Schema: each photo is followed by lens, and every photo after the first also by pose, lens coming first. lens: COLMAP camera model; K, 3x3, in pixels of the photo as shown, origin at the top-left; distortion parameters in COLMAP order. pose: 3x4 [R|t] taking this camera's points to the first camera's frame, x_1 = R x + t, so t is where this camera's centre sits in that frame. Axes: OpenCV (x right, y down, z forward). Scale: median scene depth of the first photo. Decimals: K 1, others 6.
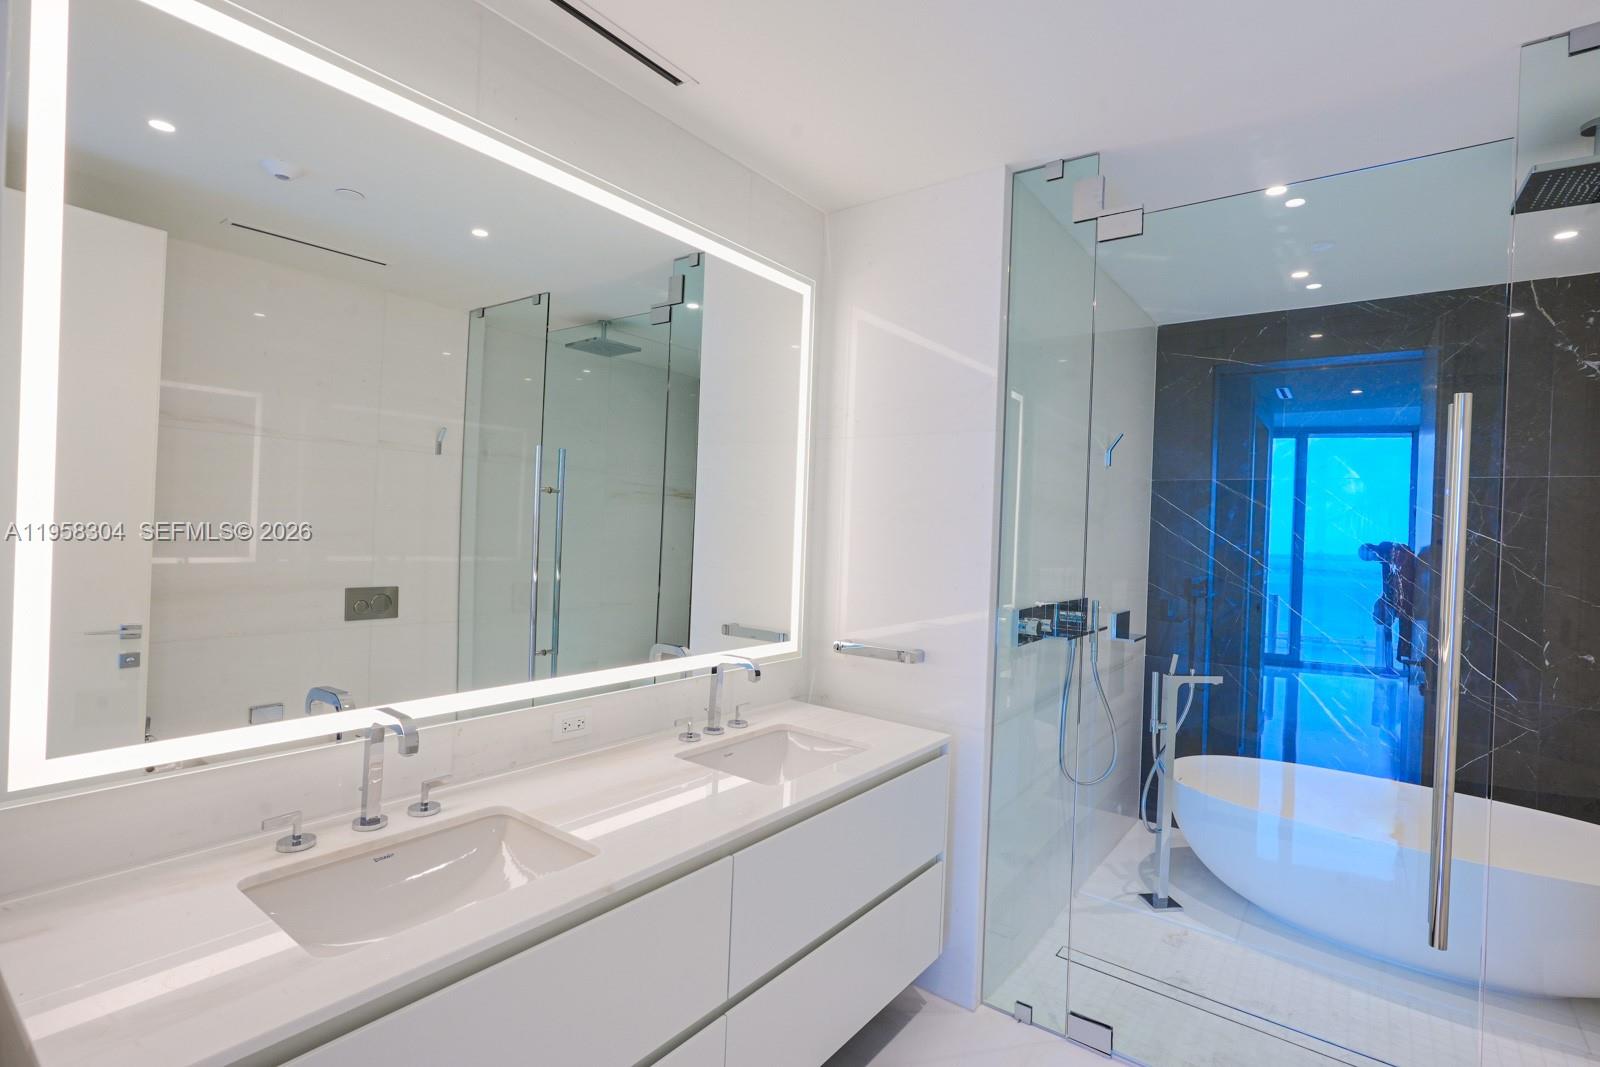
lens RADIAL K [[759.0, 0, 801.9], [0, 759.0, 530.5], [0, 0, 1]] dist [-0.016089, 0.008671]
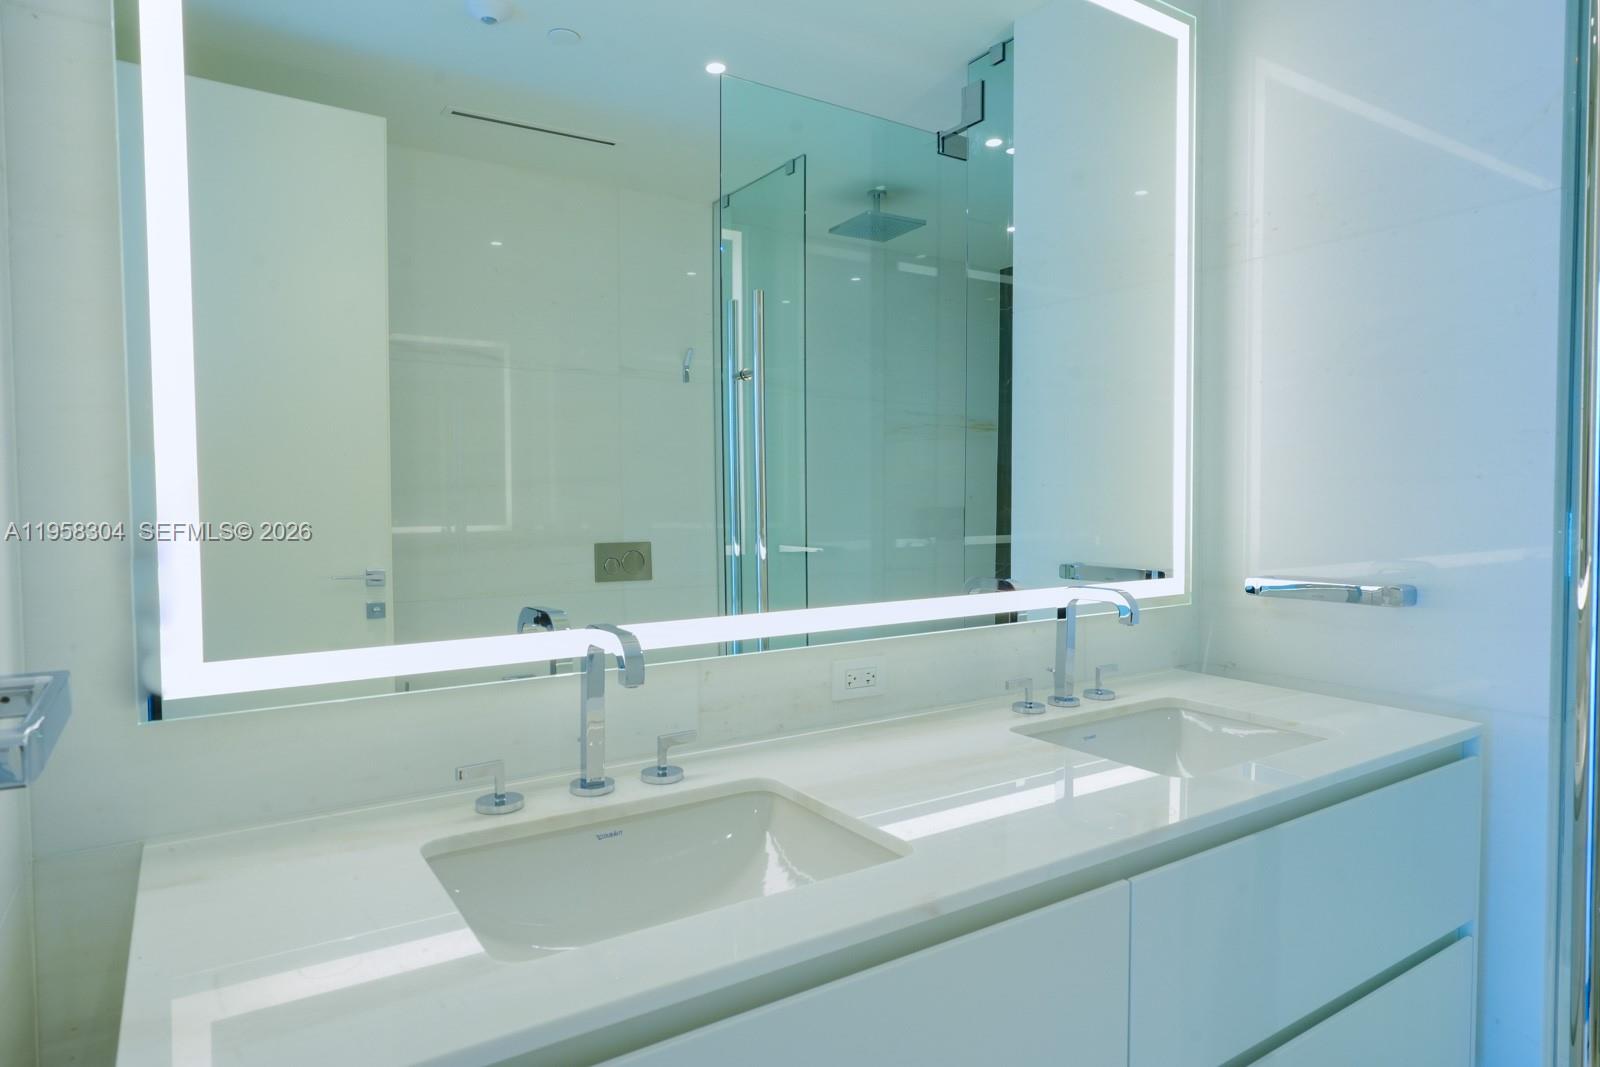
lens RADIAL K [[928.4, 0, 800.0], [0, 928.4, 533.5], [0, 0, 1]] dist [-0.004039, 0.000899]
pose [[0.940807, -0.030735, -0.337547, -0.048273], [0.040821, 0.998906, 0.022821, 0.078694], [0.336476, -0.035249, 0.941032, 0.143194]]
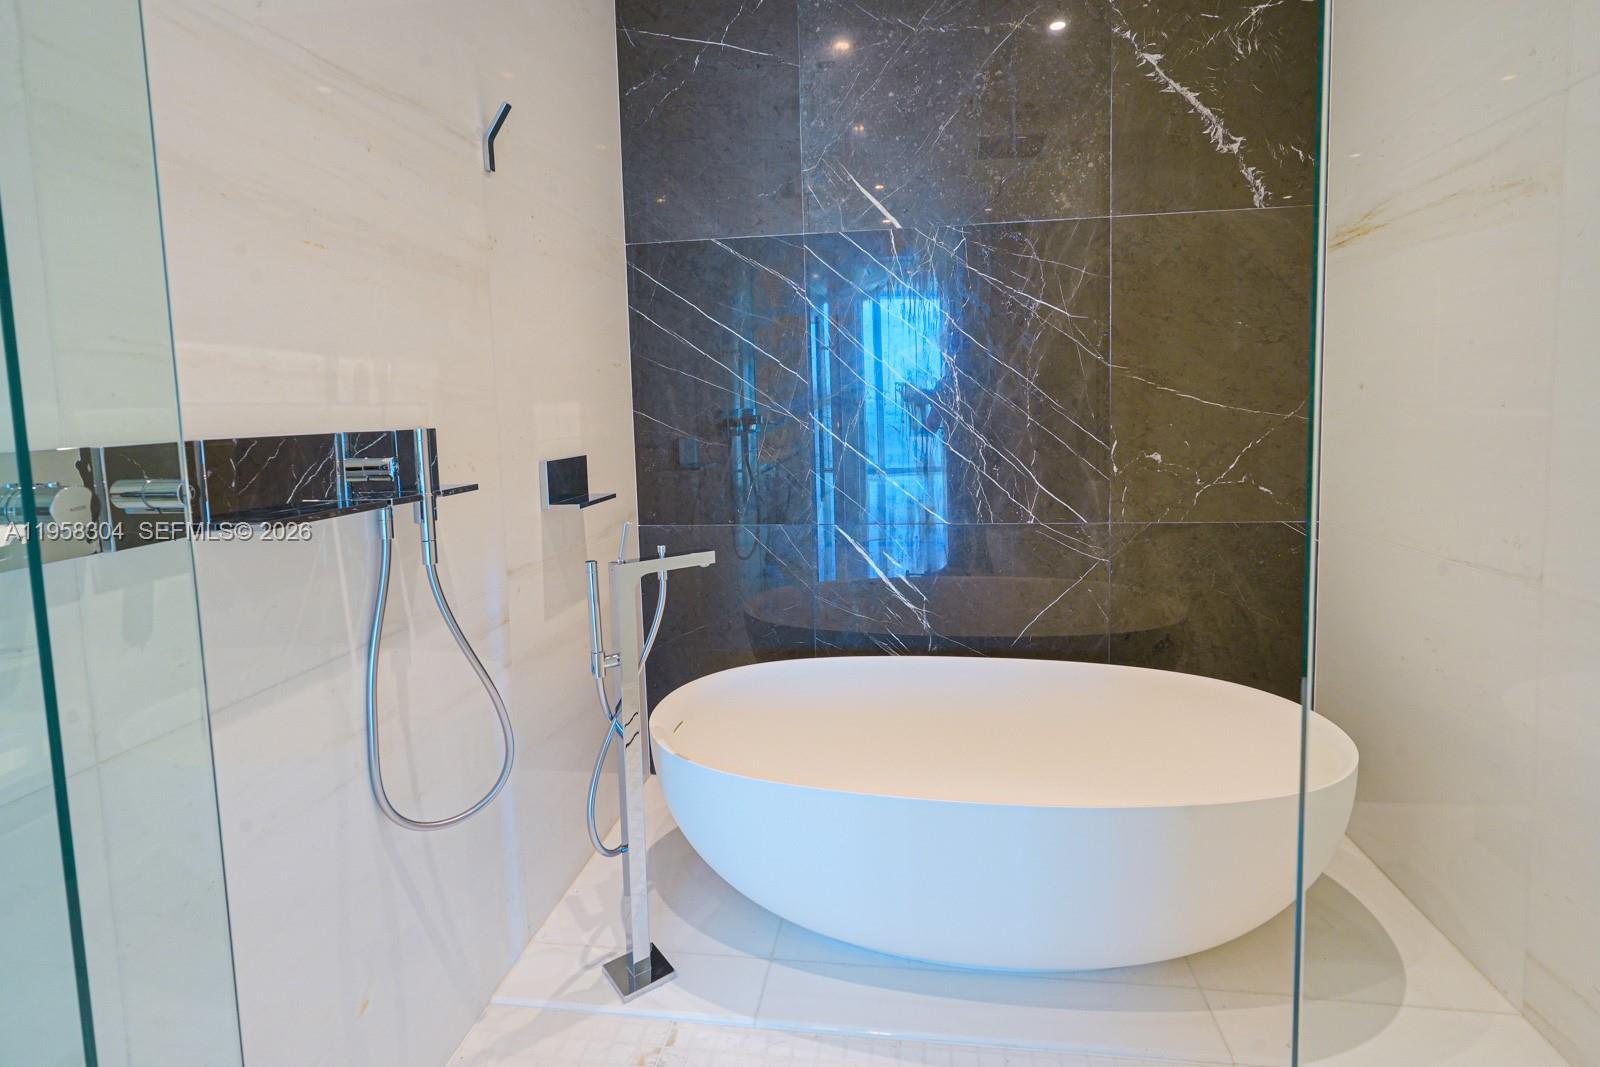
lens RADIAL K [[780.8, 0, 805.8], [0, 780.8, 469.7], [0, 0, 1]] dist [-0.015516, 0.000494]
pose [[0.873488, -0.100067, 0.476451, 0.427301], [0.059408, 0.993243, 0.099692, 0.098657], [-0.483208, -0.058774, 0.873531, 0.576238]]
